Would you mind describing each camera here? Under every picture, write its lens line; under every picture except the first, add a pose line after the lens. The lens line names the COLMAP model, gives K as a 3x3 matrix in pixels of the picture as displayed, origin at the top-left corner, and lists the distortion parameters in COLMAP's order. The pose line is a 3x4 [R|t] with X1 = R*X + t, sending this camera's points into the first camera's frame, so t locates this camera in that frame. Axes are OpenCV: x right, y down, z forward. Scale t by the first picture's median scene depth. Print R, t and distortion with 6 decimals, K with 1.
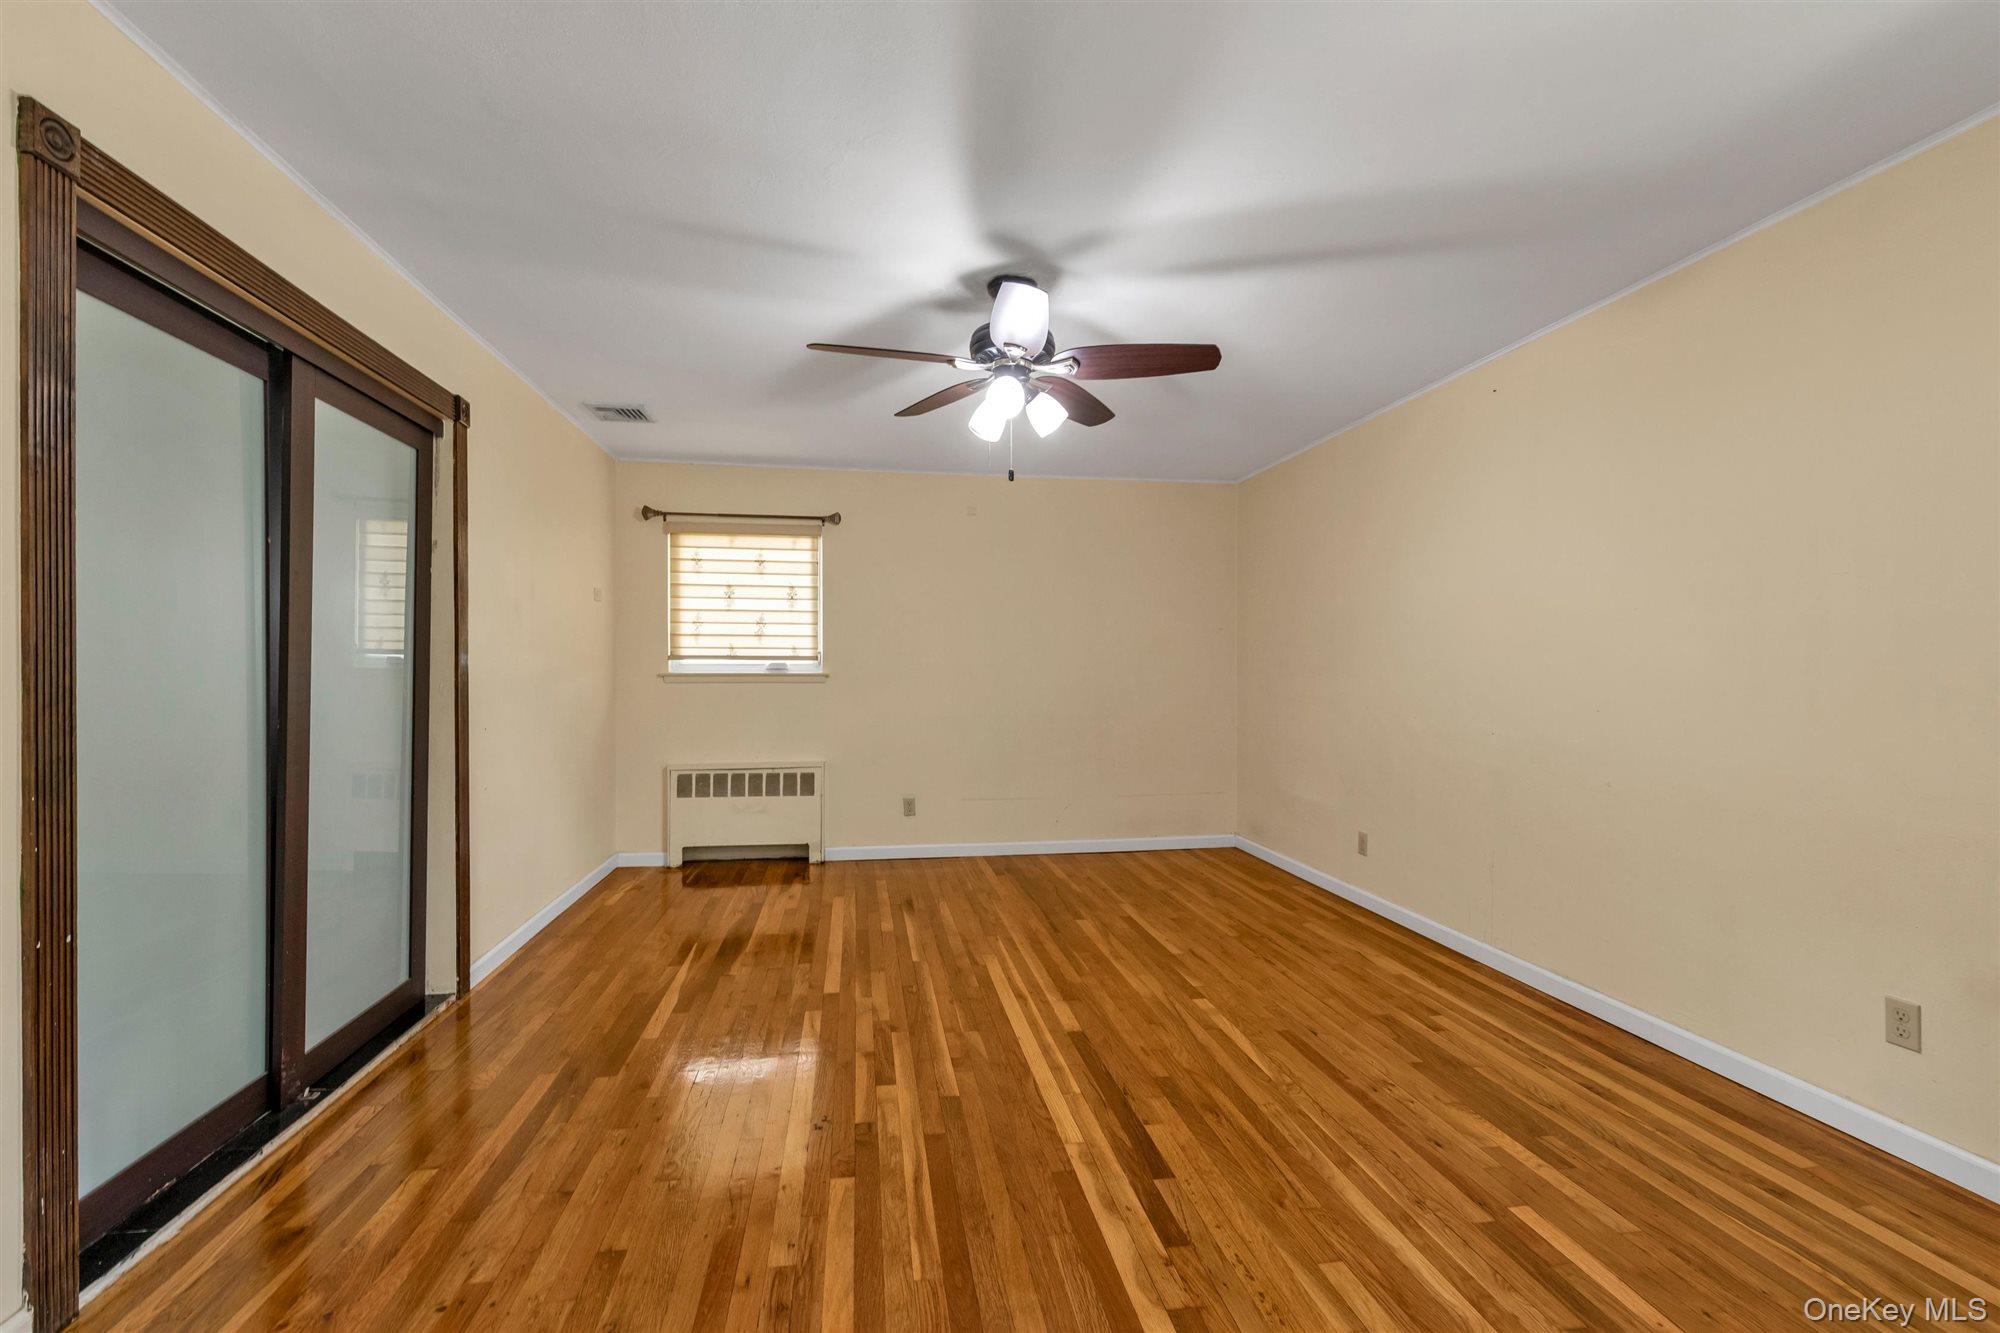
lens RADIAL K [[906.9, 0, 944.4], [0, 906.9, 673.8], [0, 0, 1]] dist [0.001134, -0.000301]
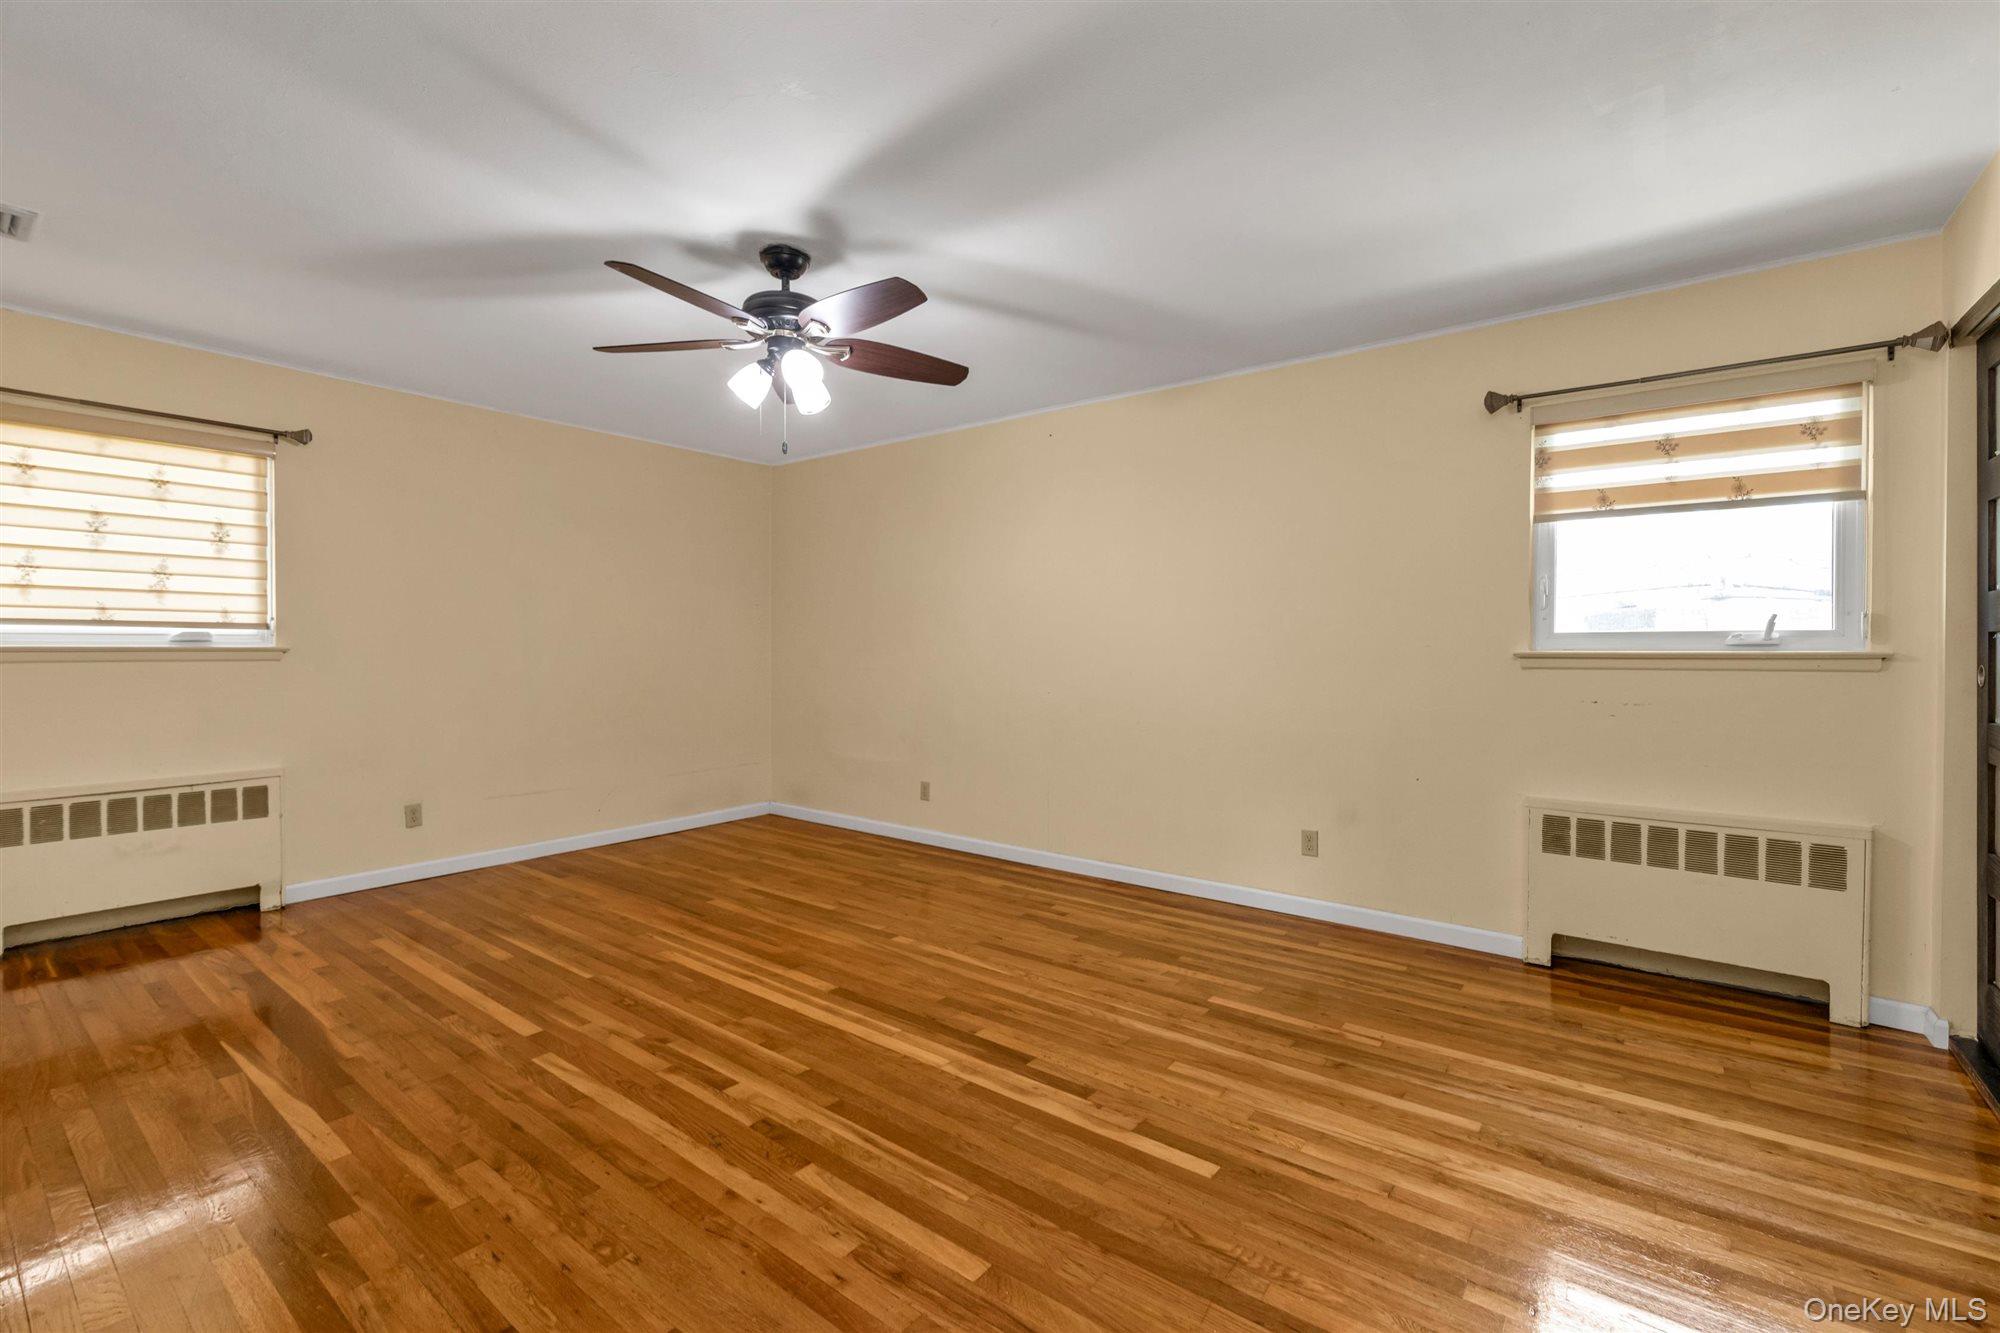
lens RADIAL K [[908.7, 0, 1036.4], [0, 908.7, 659.2], [0, 0, 1]] dist [0.003416, -0.000107]
pose [[0.692975, -0.009284, 0.720902, -0.342235], [0.000021, 0.999917, 0.012856, -0.000464], [-0.720962, -0.008894, 0.692918, 0.081685]]
